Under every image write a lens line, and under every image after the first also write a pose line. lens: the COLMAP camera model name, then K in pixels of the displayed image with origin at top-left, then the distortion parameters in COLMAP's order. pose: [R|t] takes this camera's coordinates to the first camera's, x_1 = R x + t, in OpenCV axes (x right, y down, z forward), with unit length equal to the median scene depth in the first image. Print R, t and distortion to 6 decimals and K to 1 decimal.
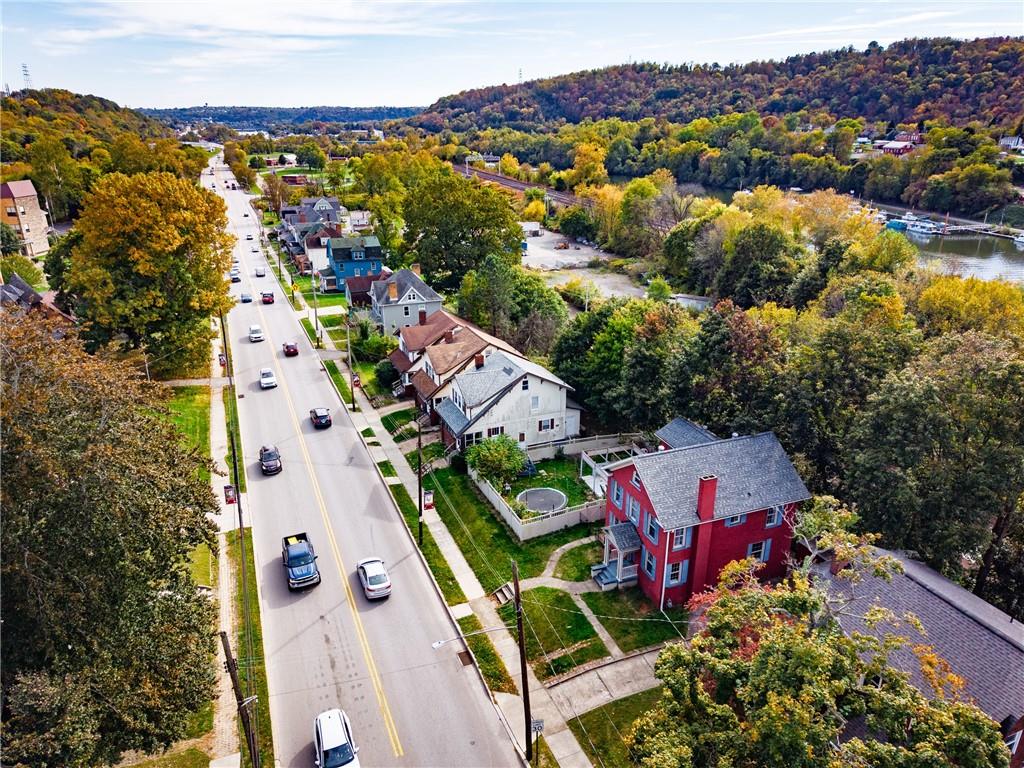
lens RADIAL K [[691.2, 0, 511.5], [0, 691.2, 381.6], [0, 0, 1]] dist [0.043717, -0.042095]
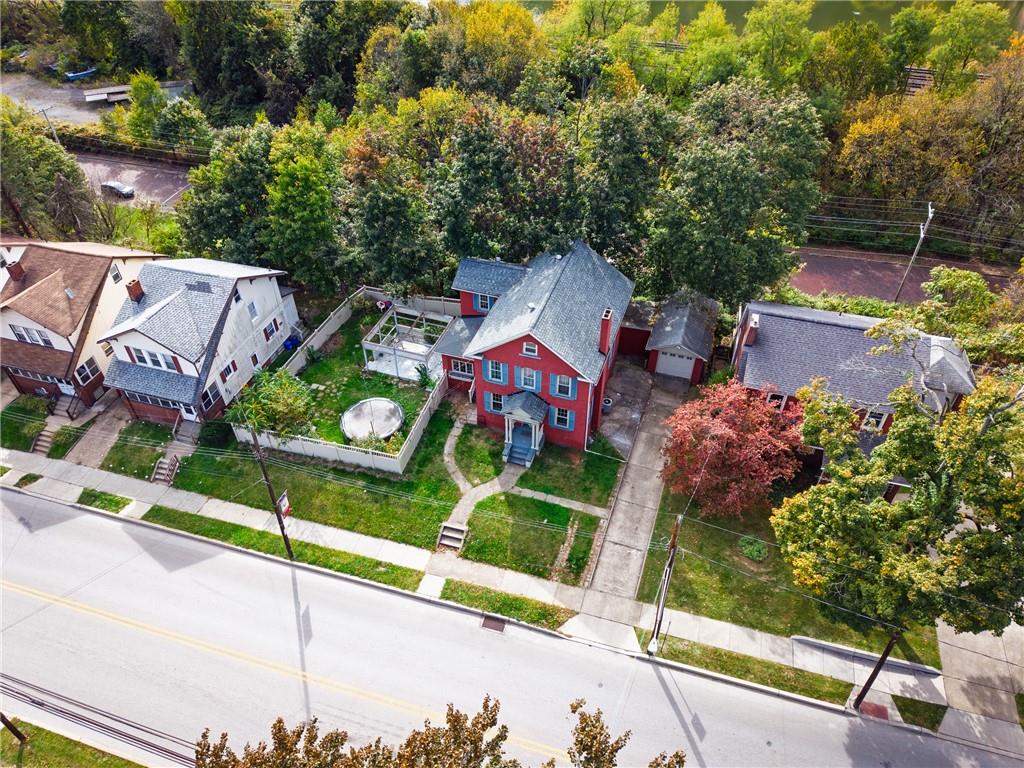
lens RADIAL K [[691.2, 0, 511.5], [0, 691.2, 381.6], [0, 0, 1]] dist [0.043717, -0.042095]
pose [[0.639625, -0.512660, 0.572765, -0.063823], [0.288393, 0.850737, 0.439404, -0.038450], [-0.712538, -0.115873, 0.692000, 0.067133]]
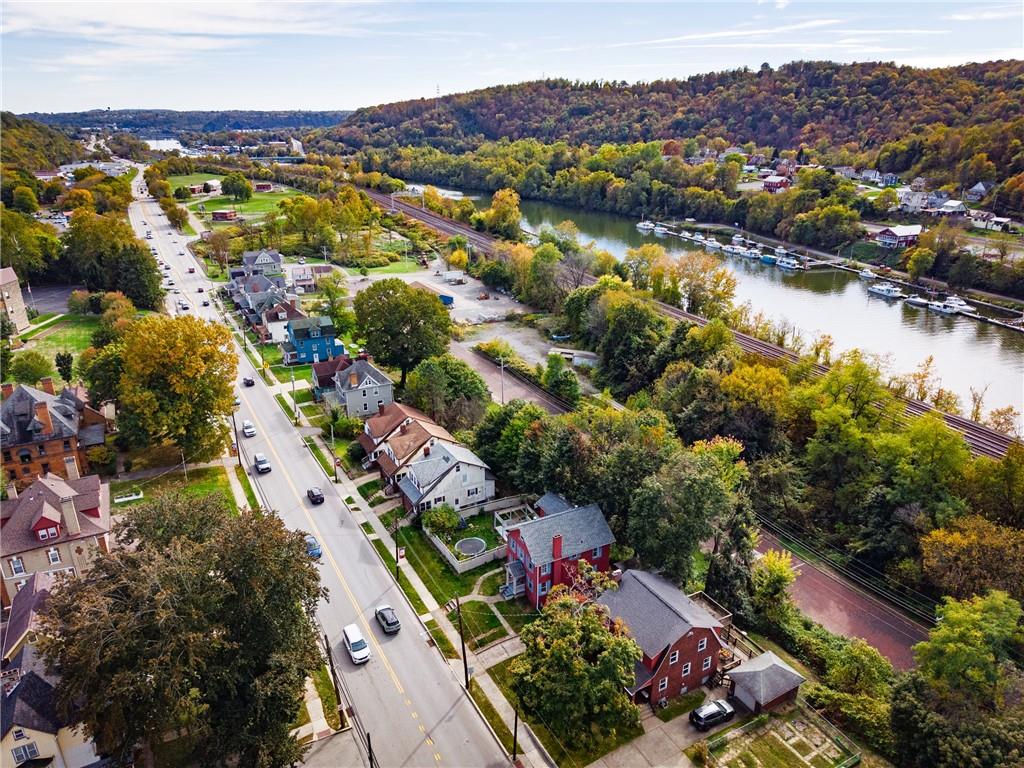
lens RADIAL K [[691.2, 0, 511.5], [0, 691.2, 381.6], [0, 0, 1]] dist [0.043717, -0.042095]
pose [[0.994087, -0.039844, 0.101013, -0.002054], [0.040012, 0.999199, 0.000364, -0.045659], [-0.100947, 0.003680, 0.994885, -0.136462]]
